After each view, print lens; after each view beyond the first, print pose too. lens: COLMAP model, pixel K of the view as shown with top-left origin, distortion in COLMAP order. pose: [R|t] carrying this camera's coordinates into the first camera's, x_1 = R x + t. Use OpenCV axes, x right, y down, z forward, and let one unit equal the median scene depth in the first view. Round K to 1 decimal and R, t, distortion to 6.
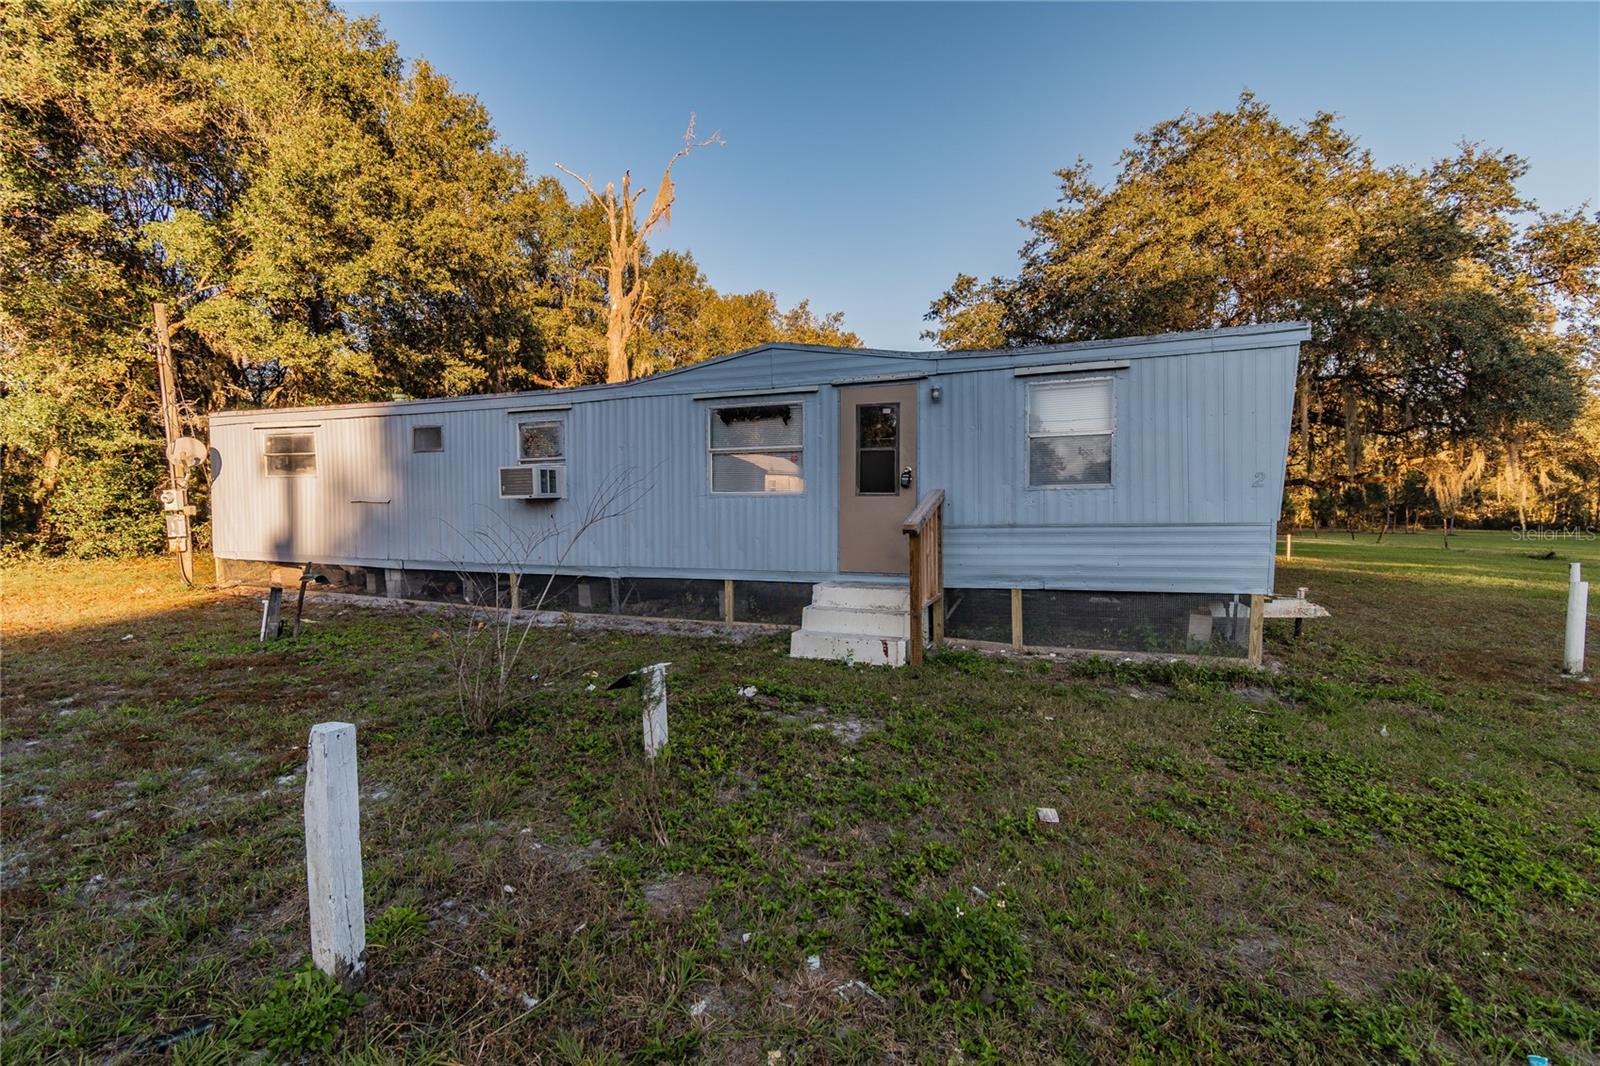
lens RADIAL K [[701.0, 0, 801.0], [0, 701.0, 538.9], [0, 0, 1]] dist [0.001150, -0.000114]
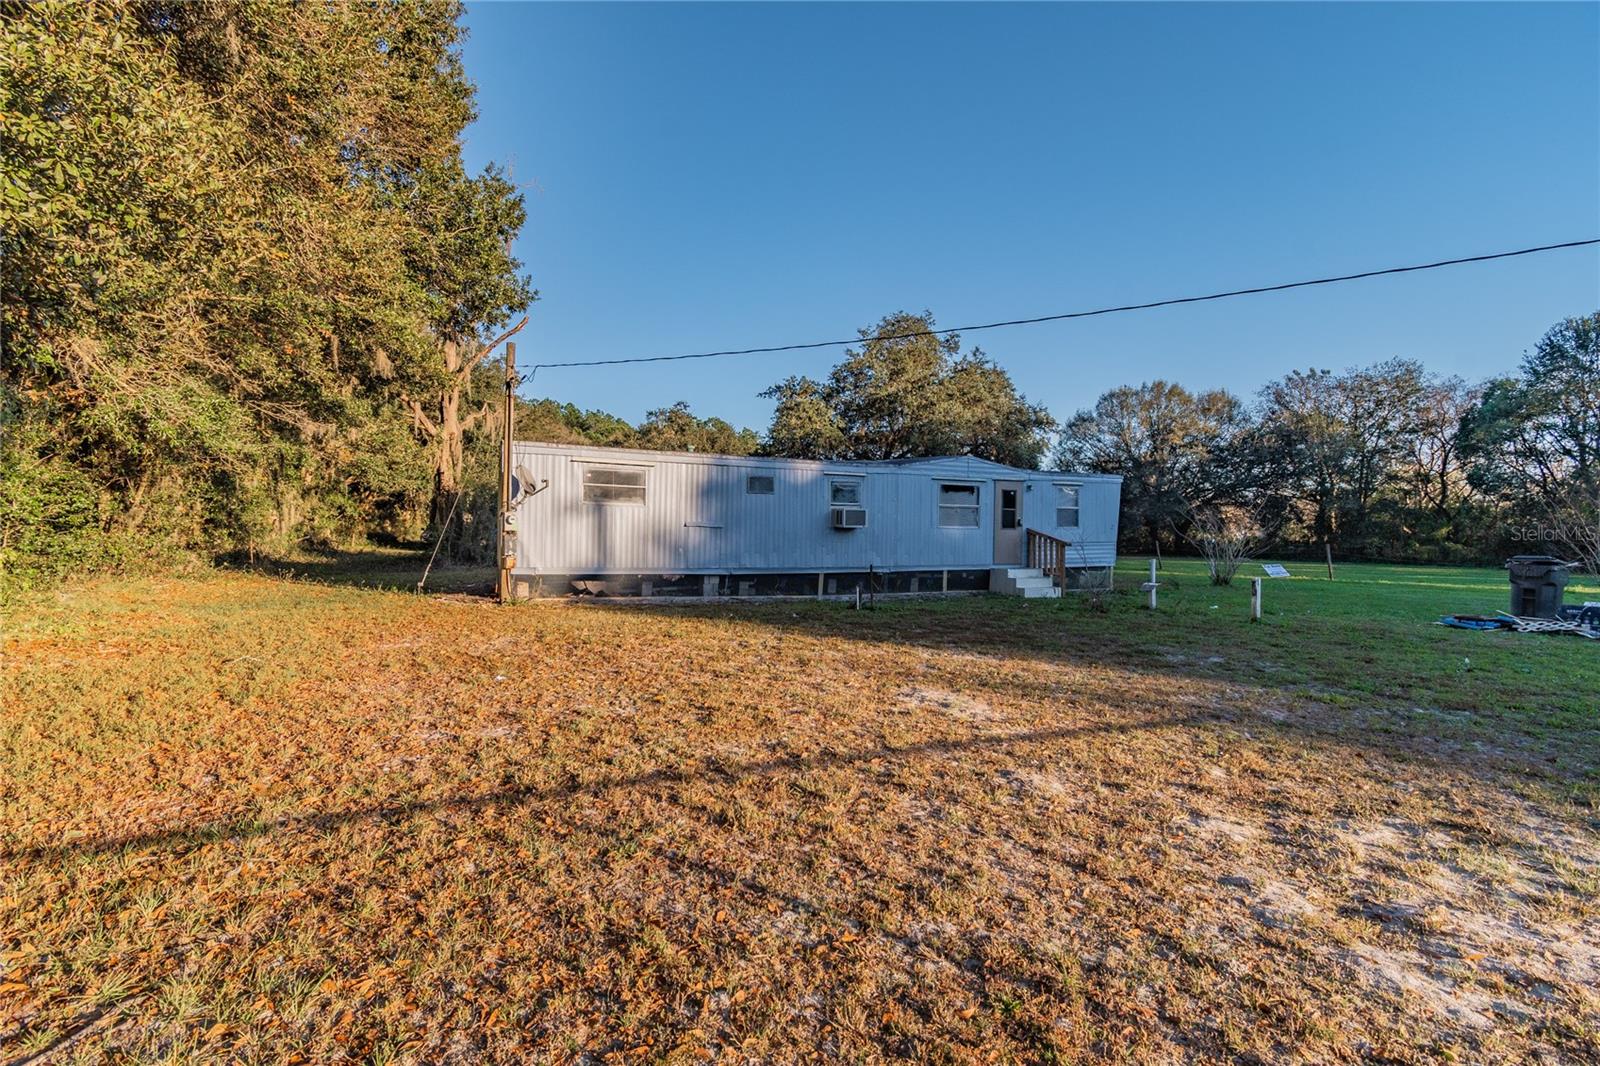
lens RADIAL K [[701.0, 0, 801.0], [0, 701.0, 538.9], [0, 0, 1]] dist [0.001150, -0.000114]
pose [[0.706571, 0.002439, 0.707638, -1.575295], [0.014579, 0.999732, -0.018003, -0.001130], [-0.707492, 0.023037, 0.706346, -0.104210]]
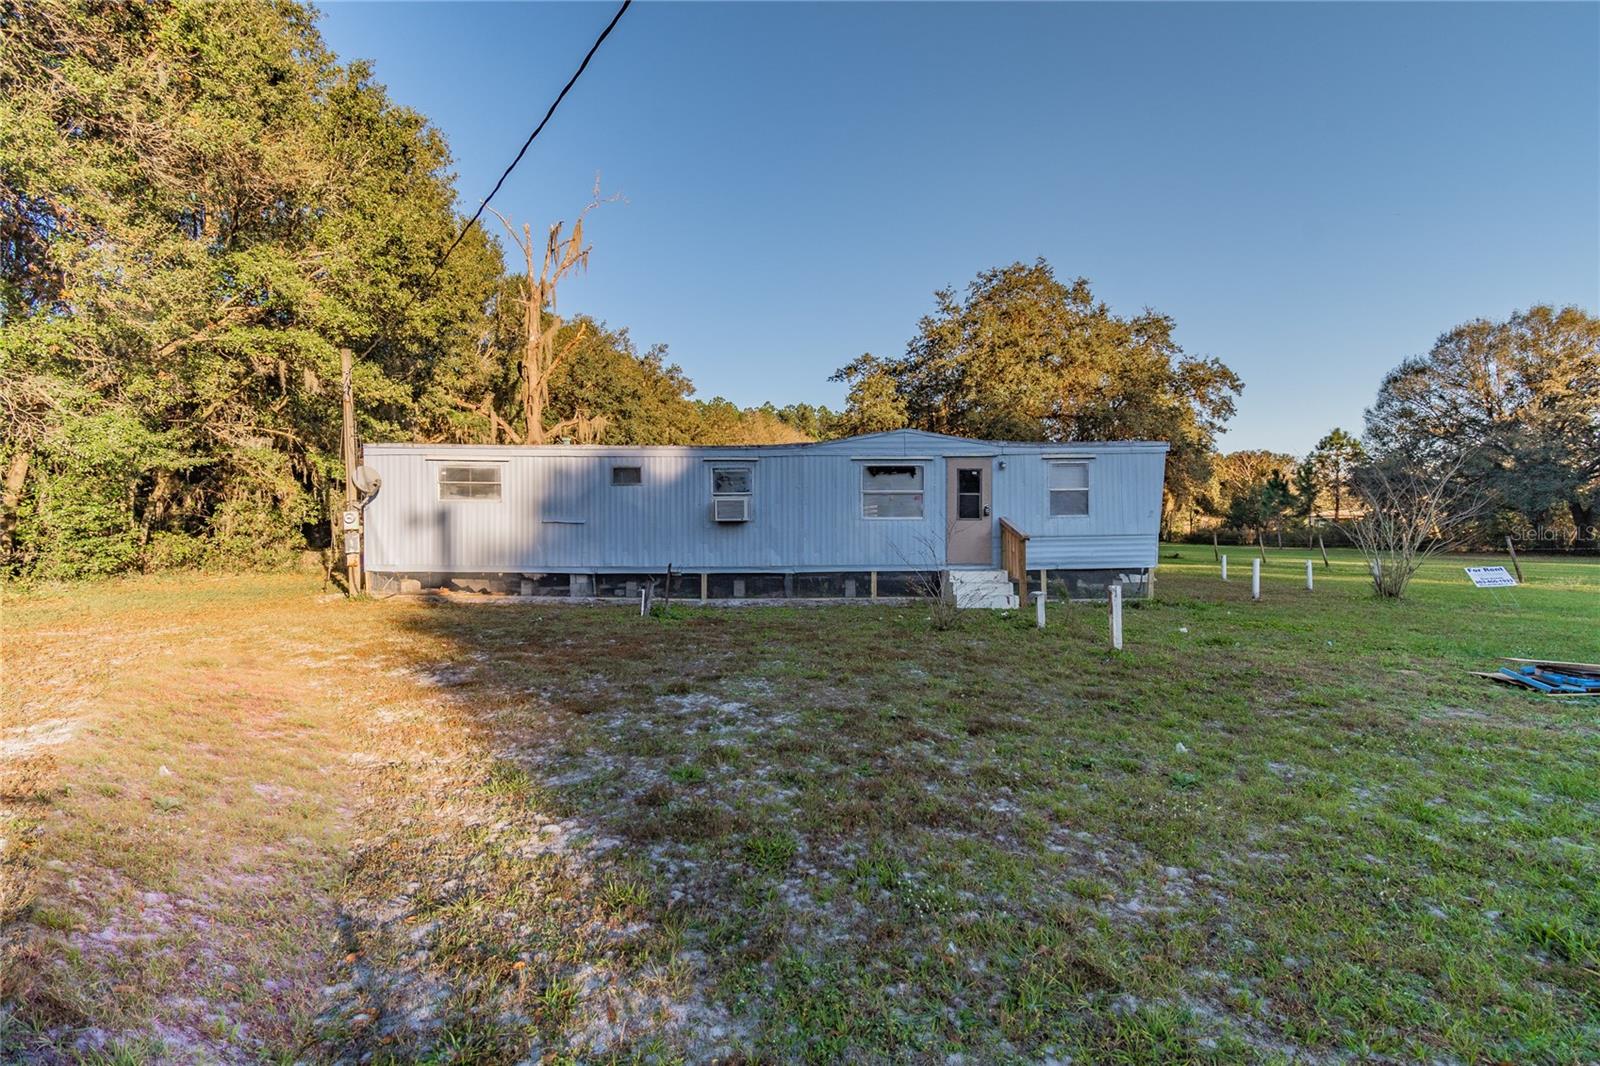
lens RADIAL K [[715.7, 0, 800.0], [0, 715.7, 533.0], [0, 0, 1]] dist [0.001497, -0.000150]
pose [[0.926578, -0.004059, 0.376080, -0.770745], [0.016329, 0.999433, -0.029444, 0.013543], [-0.375748, 0.033423, 0.926119, -0.409203]]
